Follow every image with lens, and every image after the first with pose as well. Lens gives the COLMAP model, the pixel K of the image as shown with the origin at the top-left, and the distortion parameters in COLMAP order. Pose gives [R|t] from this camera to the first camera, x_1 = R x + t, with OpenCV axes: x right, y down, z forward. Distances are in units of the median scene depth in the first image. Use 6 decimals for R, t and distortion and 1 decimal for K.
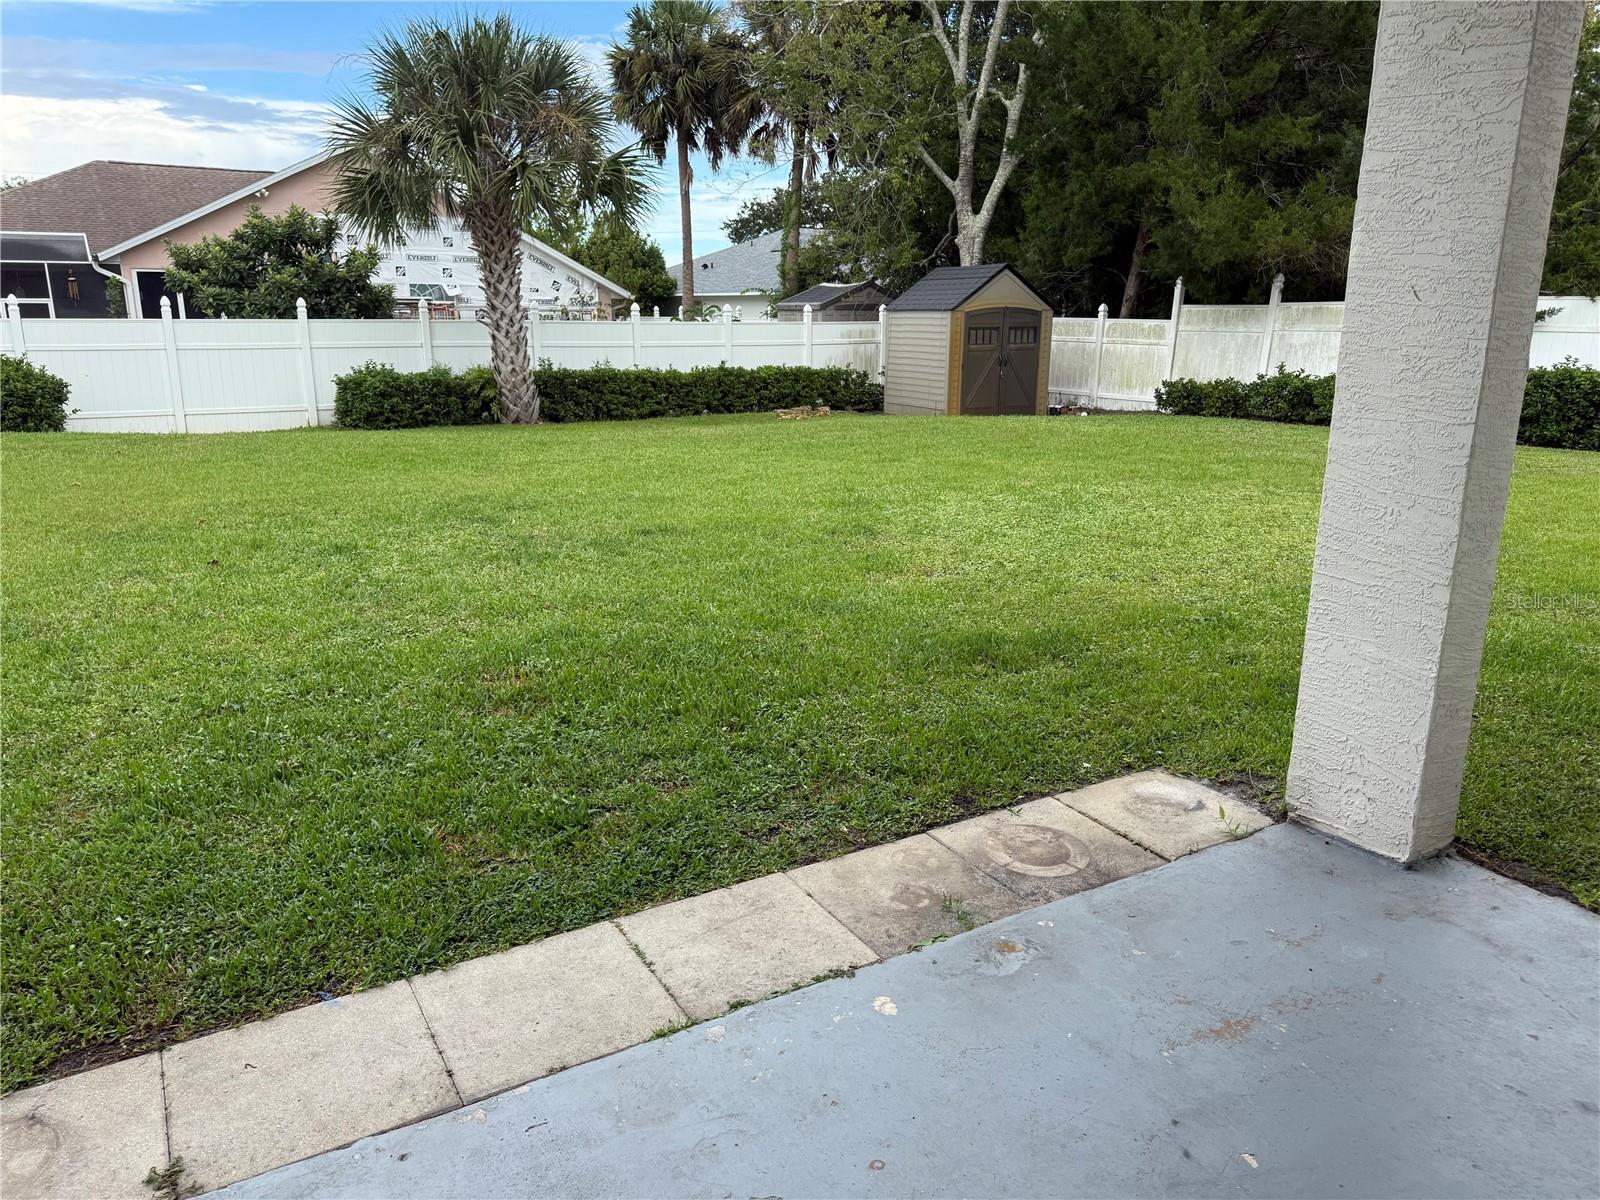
lens RADIAL K [[1125.2, 0, 800.0], [0, 1125.2, 600.0], [0, 0, 1]] dist [0.023982, -0.022207]
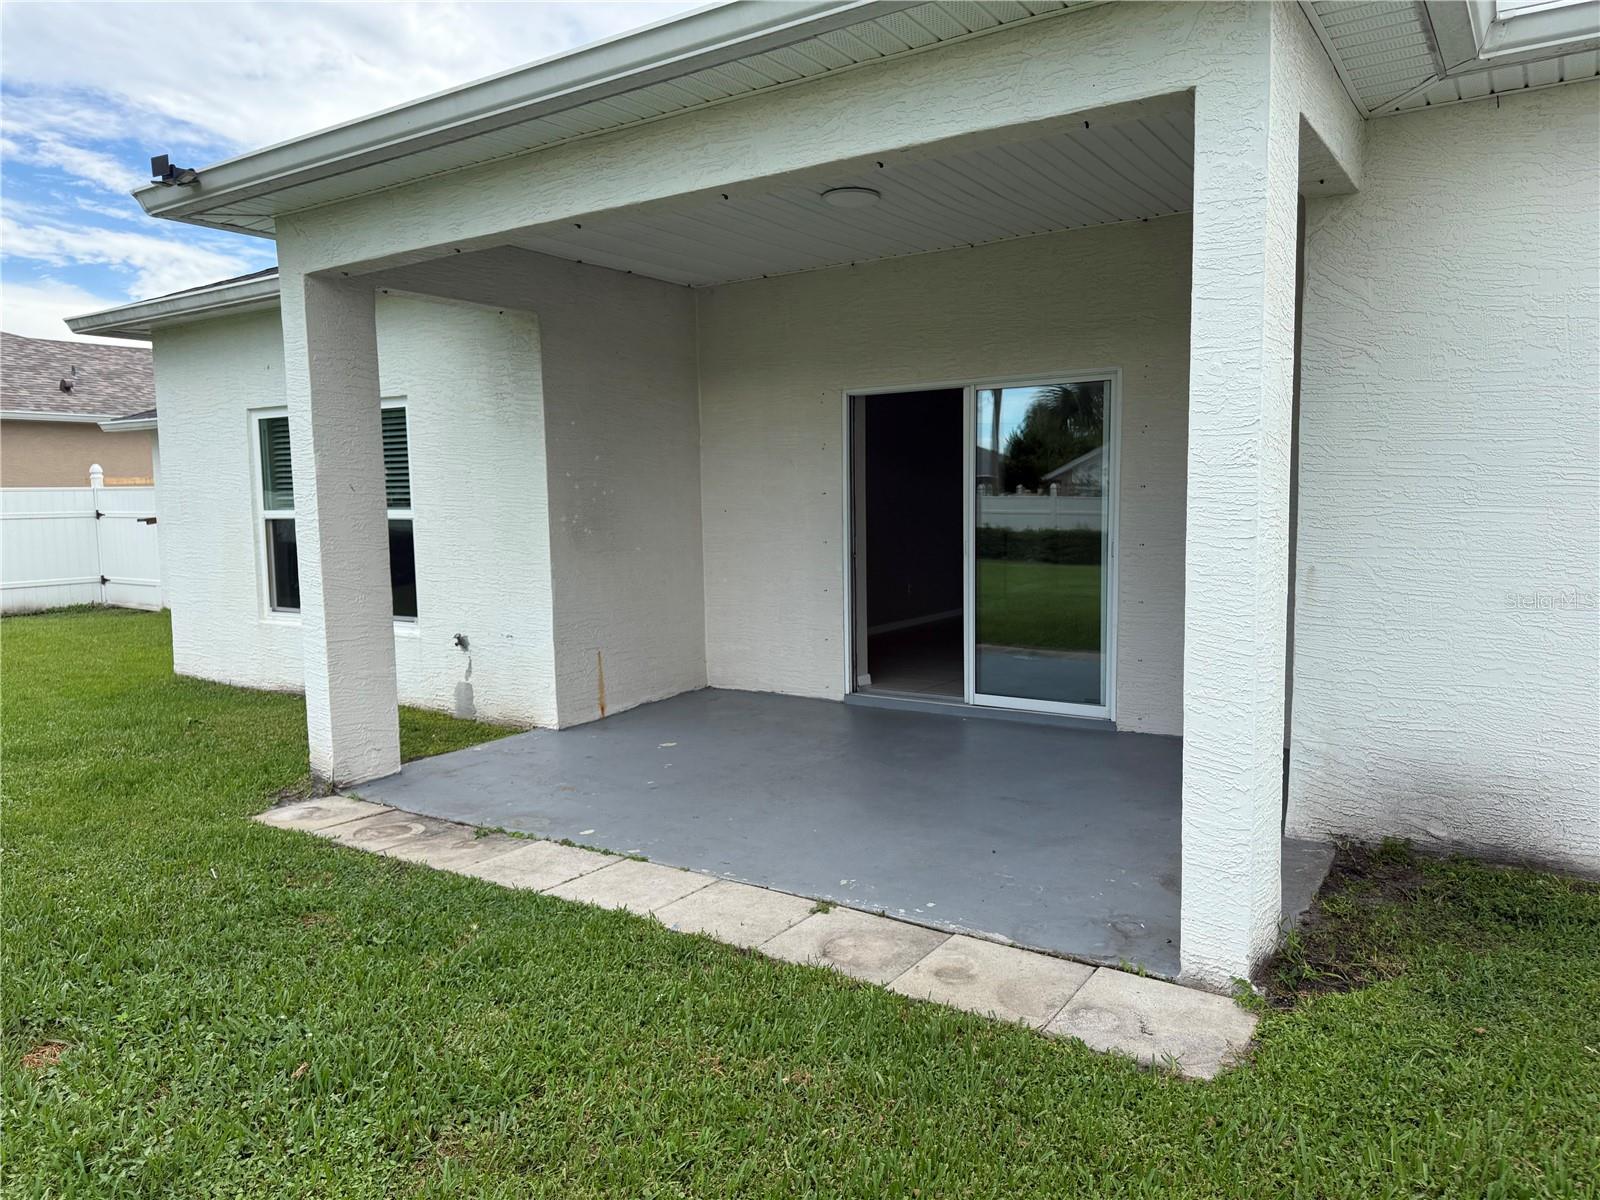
lens RADIAL K [[1125.2, 0, 800.0], [0, 1125.2, 600.0], [0, 0, 1]] dist [0.023982, -0.022207]
pose [[-0.439900, -0.080060, 0.894471, -0.922515], [0.235607, 0.950840, 0.200977, -0.172622], [-0.866589, 0.299154, -0.399412, 0.672856]]
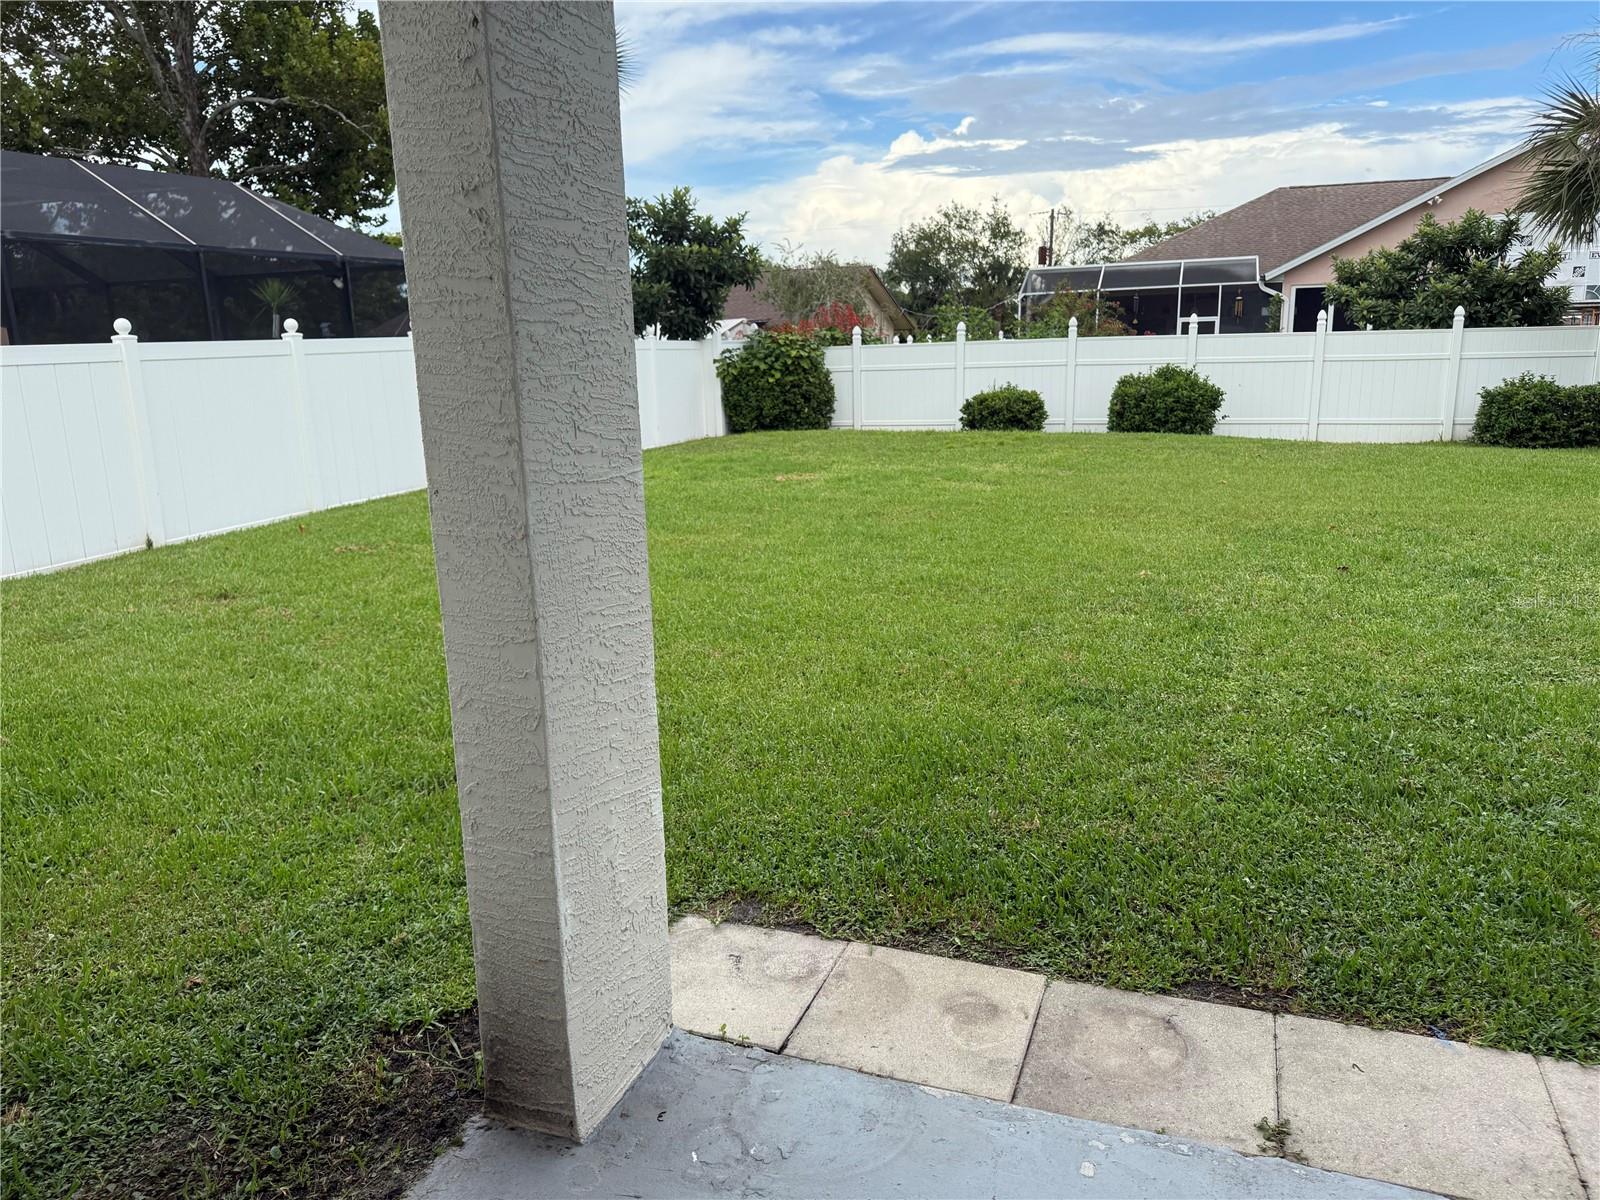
lens RADIAL K [[1125.2, 0, 800.0], [0, 1125.2, 600.0], [0, 0, 1]] dist [0.023982, -0.022207]
pose [[0.628996, 0.158101, -0.761163, -0.042352], [-0.165656, 0.983873, 0.067469, 0.006843], [0.759554, 0.083654, 0.645042, -0.028274]]
